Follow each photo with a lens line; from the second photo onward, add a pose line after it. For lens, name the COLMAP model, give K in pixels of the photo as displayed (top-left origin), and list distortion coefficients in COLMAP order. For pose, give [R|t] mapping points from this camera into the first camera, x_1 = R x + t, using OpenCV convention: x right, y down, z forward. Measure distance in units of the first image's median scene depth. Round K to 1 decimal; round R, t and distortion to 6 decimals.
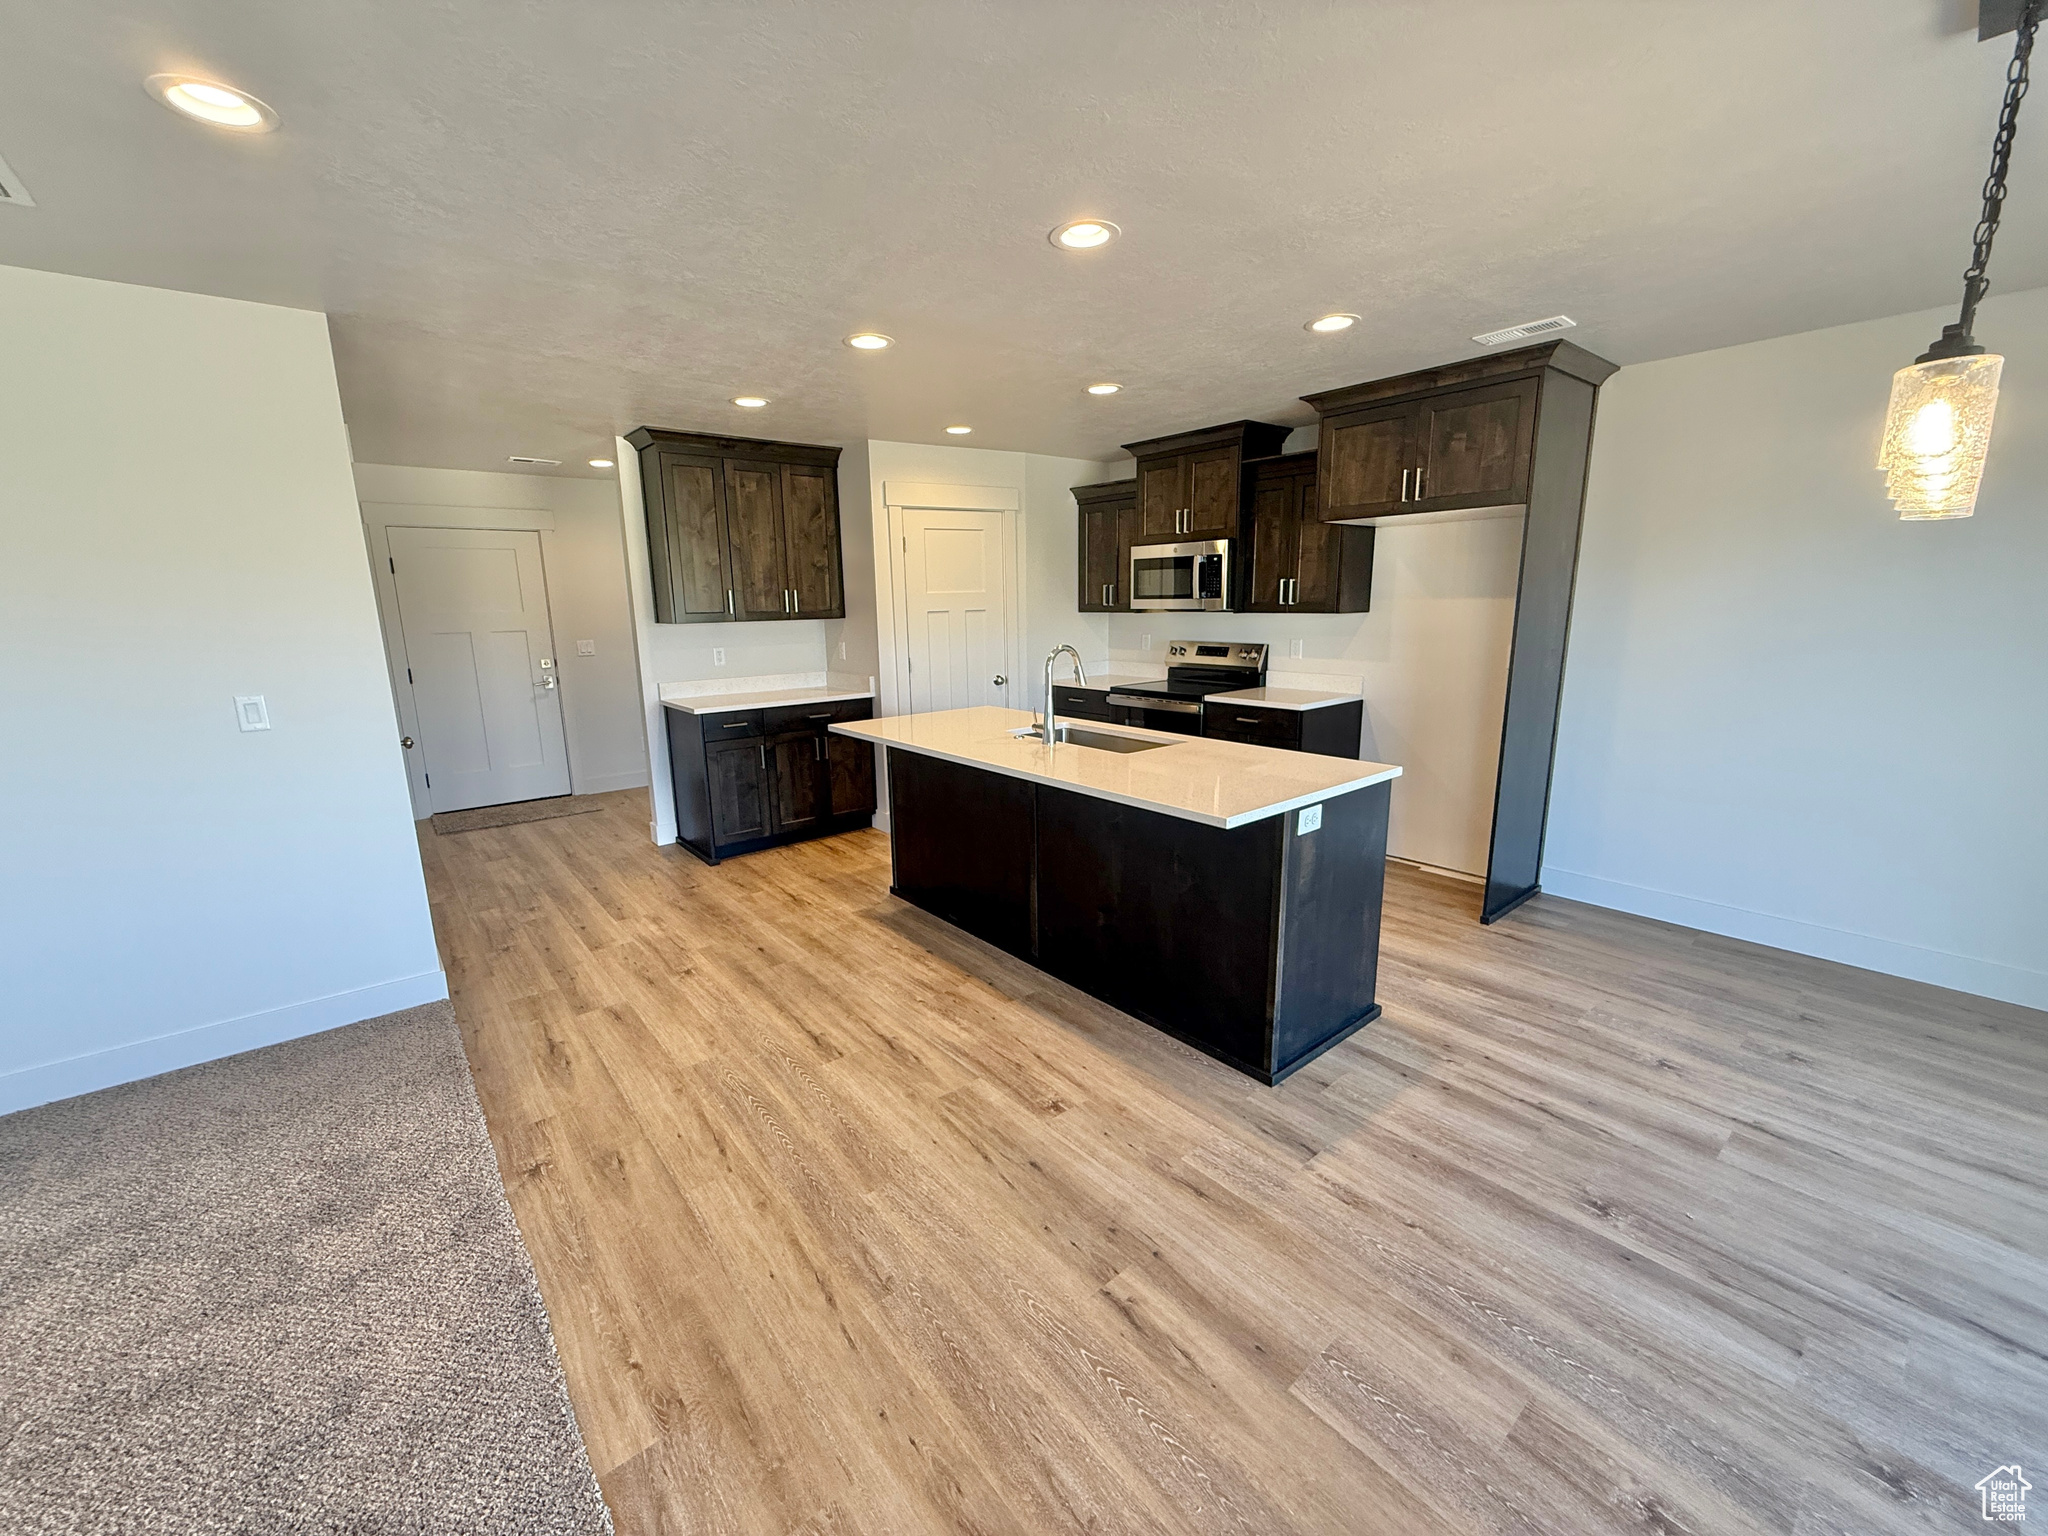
lens RADIAL K [[816.7, 0, 1014.7], [0, 816.7, 766.3], [0, 0, 1]] dist [0.000676, 0.000284]
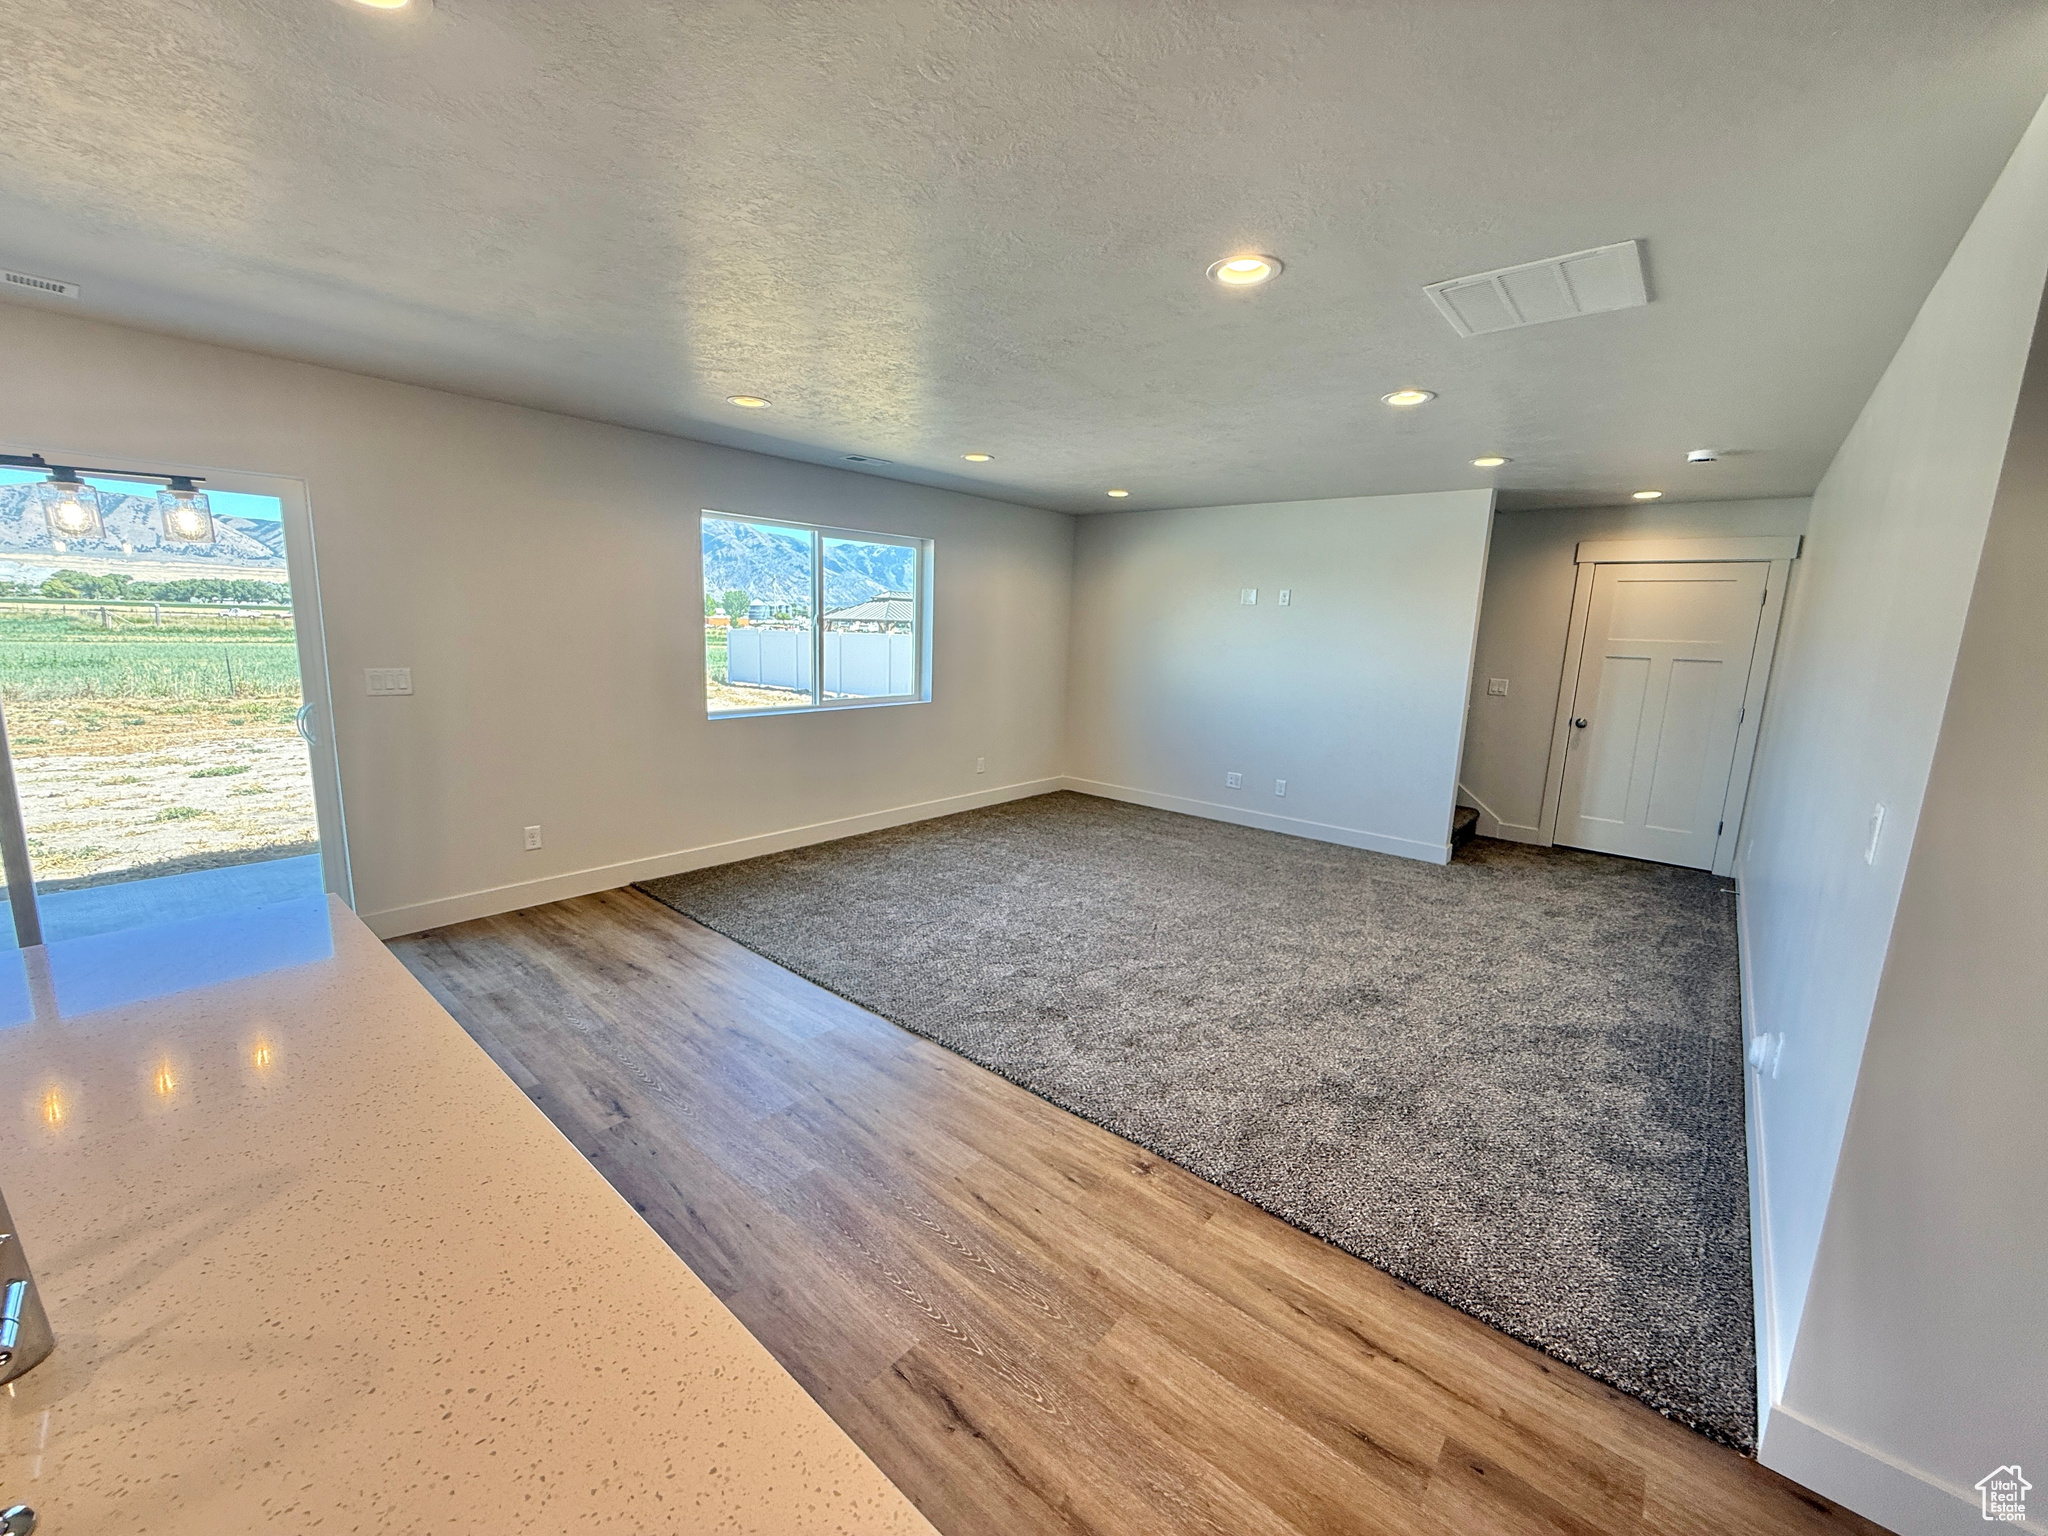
lens RADIAL K [[816.7, 0, 1014.7], [0, 816.7, 766.3], [0, 0, 1]] dist [0.000676, 0.000284]
pose [[-0.985073, 0.014501, -0.171524, -0.217839], [-0.051044, 0.927022, 0.371517, -0.322872], [0.164394, 0.374727, -0.912444, 1.523236]]
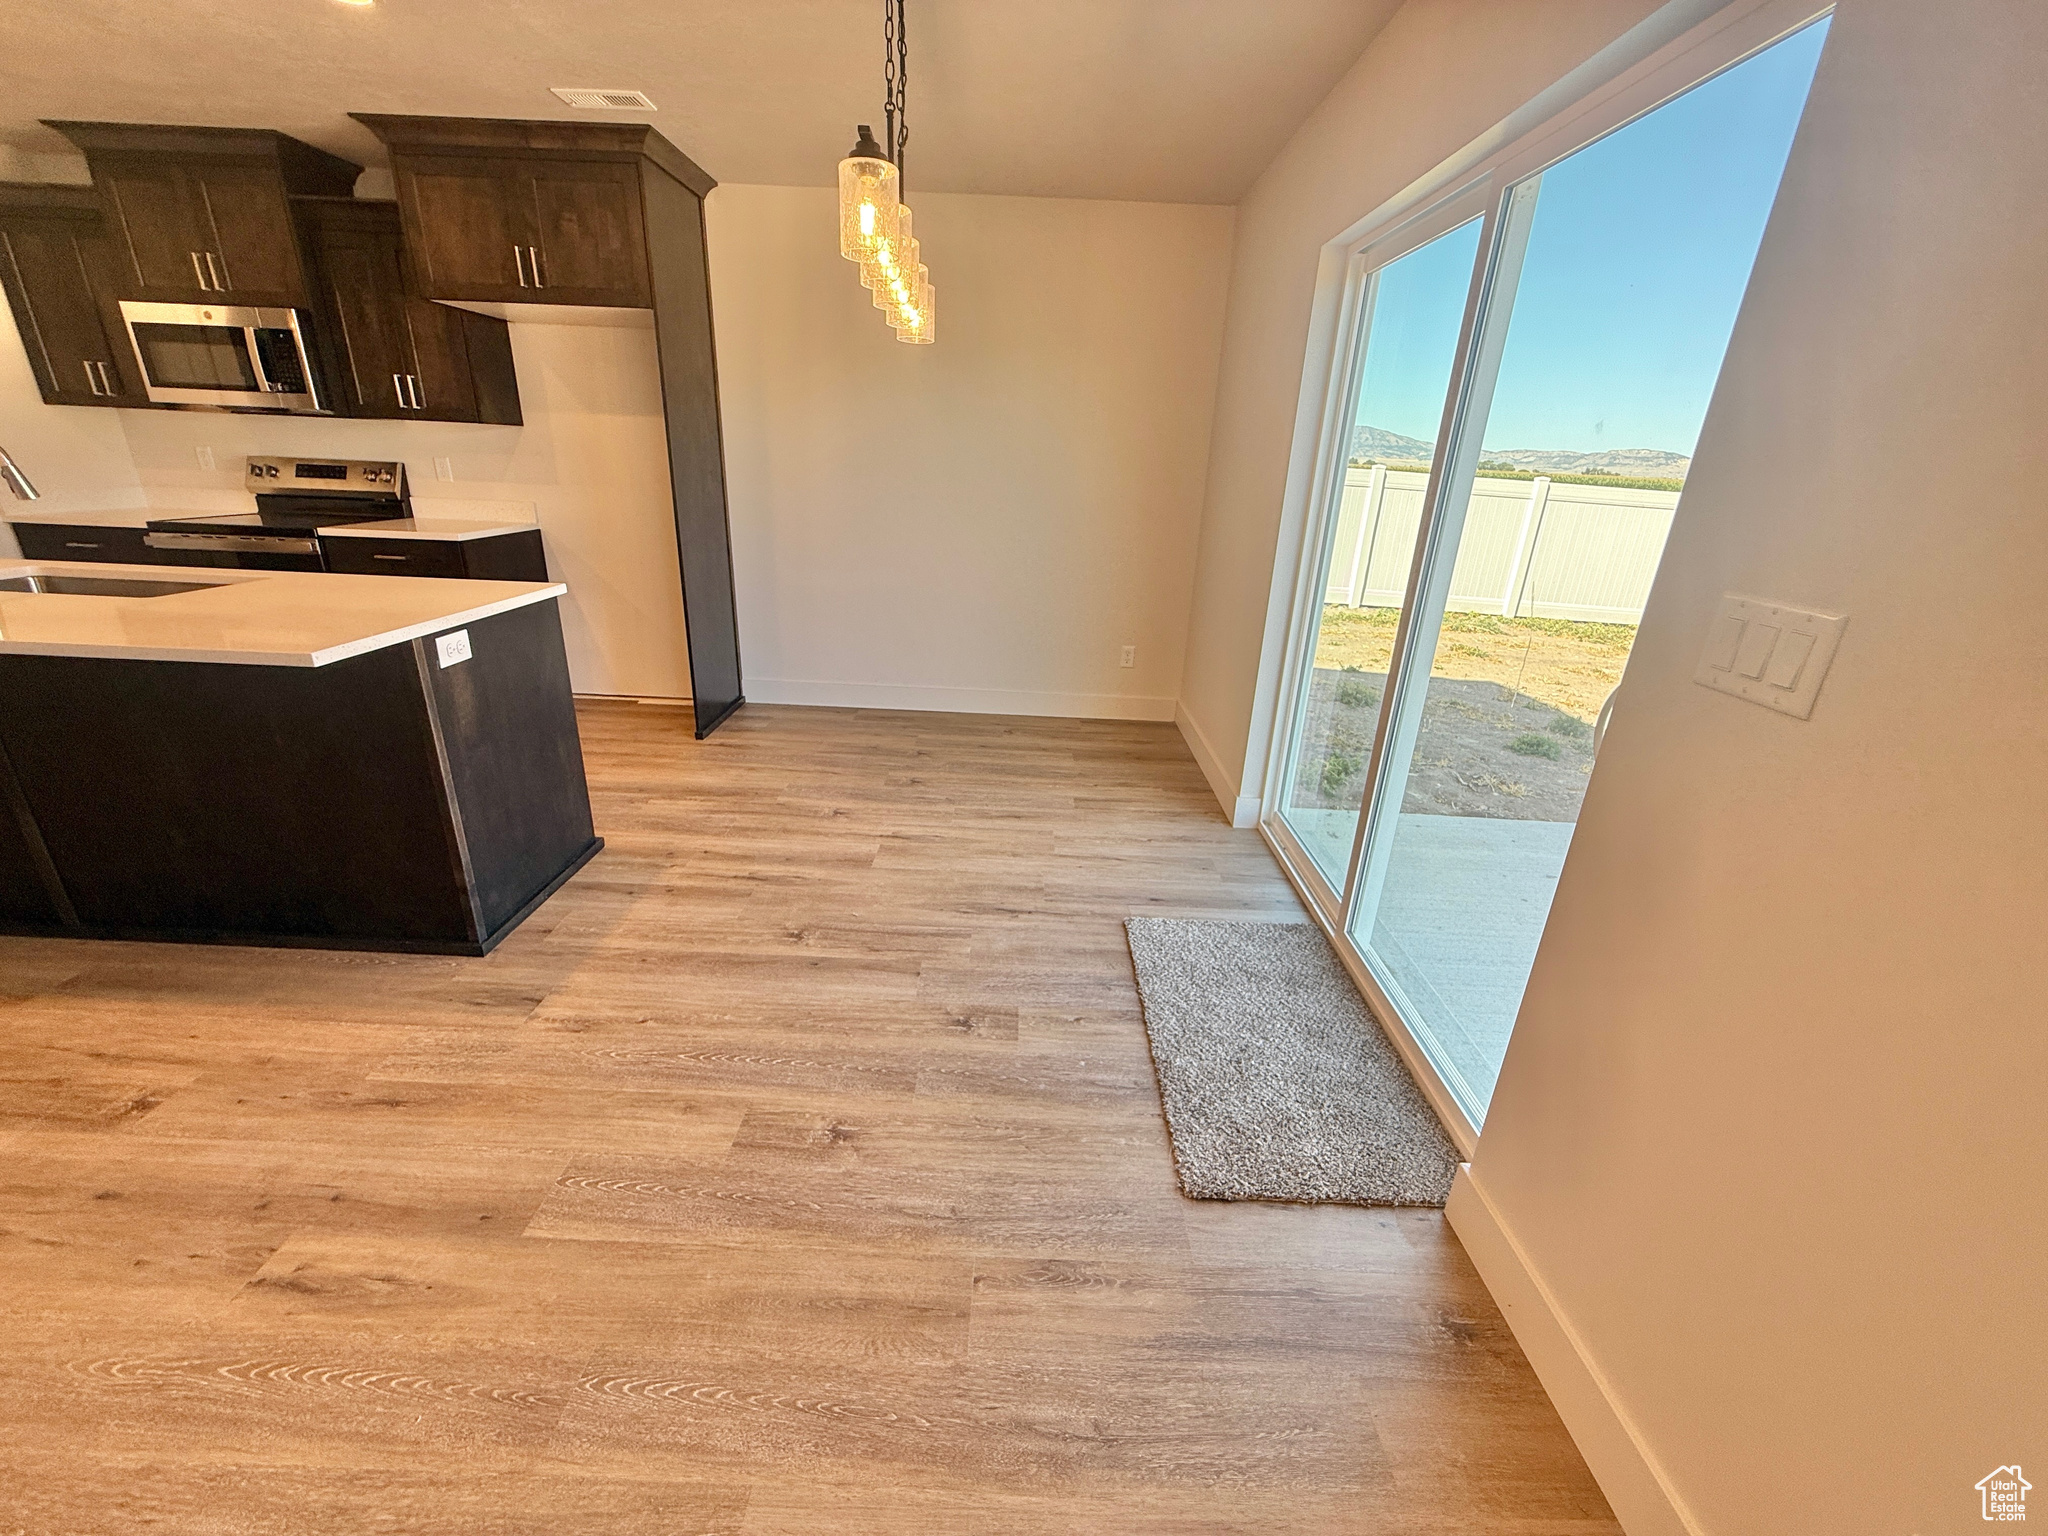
lens RADIAL K [[816.7, 0, 1014.7], [0, 816.7, 766.3], [0, 0, 1]] dist [0.000676, 0.000284]
pose [[0.646907, -0.231343, 0.726631, 0.089015], [0.104599, 0.970785, 0.215953, 0.059363], [-0.755361, -0.063697, 0.652205, -0.003418]]
